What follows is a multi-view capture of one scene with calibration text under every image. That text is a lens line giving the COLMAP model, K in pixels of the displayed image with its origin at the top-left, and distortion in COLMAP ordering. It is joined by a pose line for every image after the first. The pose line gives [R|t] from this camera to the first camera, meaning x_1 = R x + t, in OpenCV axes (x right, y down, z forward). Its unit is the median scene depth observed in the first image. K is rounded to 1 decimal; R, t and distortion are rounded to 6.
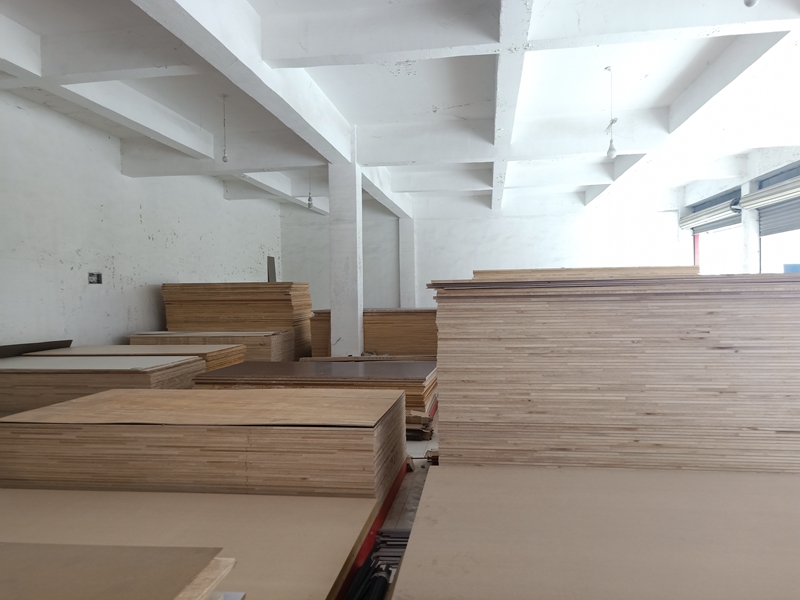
lens RADIAL K [[605.3, 0, 400.6], [0, 605.3, 299.5], [0, 0, 1]] dist [0.023043, -0.006152]
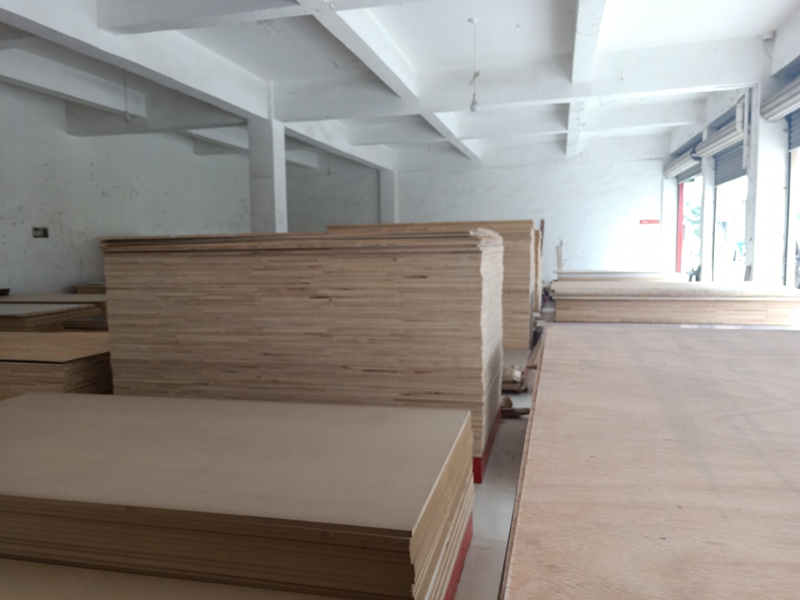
lens RADIAL K [[605.3, 0, 395.5], [0, 605.3, 301.6], [0, 0, 1]] dist [0.023043, -0.006152]
pose [[0.995075, 0.006746, -0.098896, 0.729967], [0.001538, 0.996510, 0.083456, -0.005670], [0.099114, -0.083197, 0.991592, -0.098004]]
